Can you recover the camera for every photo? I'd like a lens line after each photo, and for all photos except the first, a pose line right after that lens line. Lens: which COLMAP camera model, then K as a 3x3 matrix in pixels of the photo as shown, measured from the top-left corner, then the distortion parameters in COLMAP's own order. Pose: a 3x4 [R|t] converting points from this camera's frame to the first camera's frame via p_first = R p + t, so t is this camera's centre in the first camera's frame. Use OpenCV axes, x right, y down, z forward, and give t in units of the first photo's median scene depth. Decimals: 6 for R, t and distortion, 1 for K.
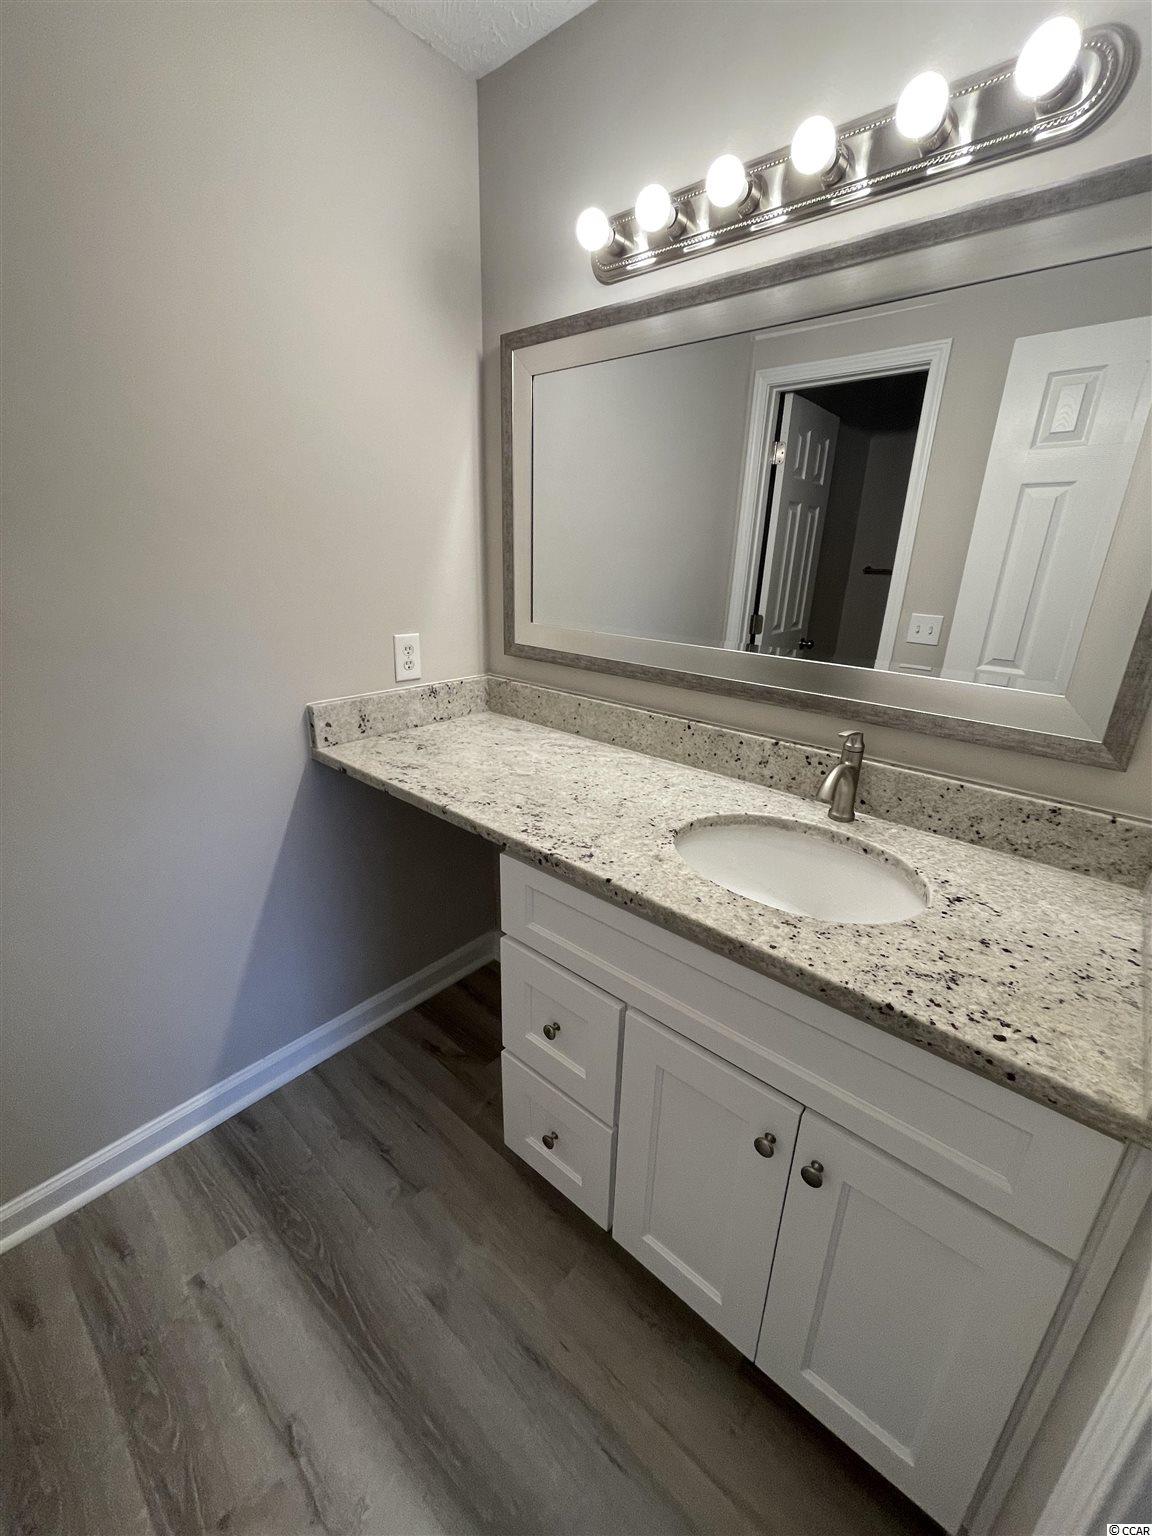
lens RADIAL K [[625.8, 0, 576.4], [0, 625.8, 733.1], [0, 0, 1]] dist [-0.011371, -0.000254]
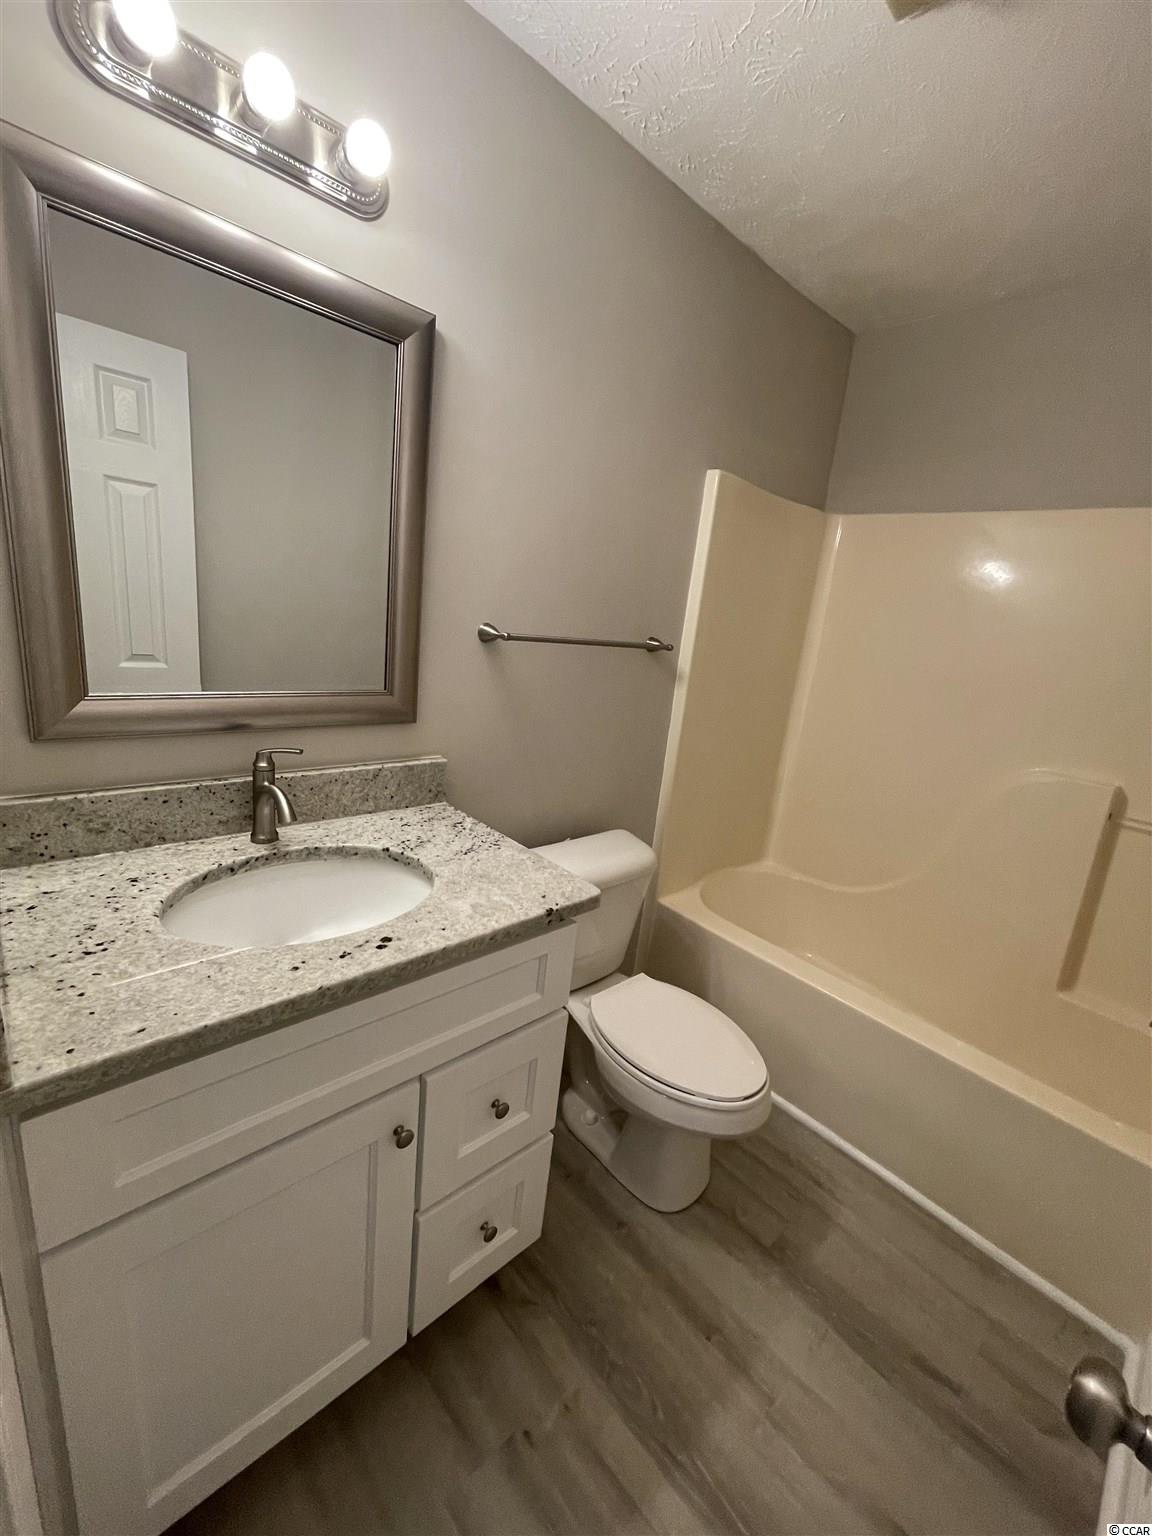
lens RADIAL K [[621.6, 0, 576.0], [0, 621.6, 768.0], [0, 0, 1]] dist [-0.000915, -0.000308]
pose [[0.128756, -0.256864, 0.957832, -0.422322], [0.192414, 0.953987, 0.229968, -0.100496], [-0.972830, 0.154691, 0.172256, 0.374659]]
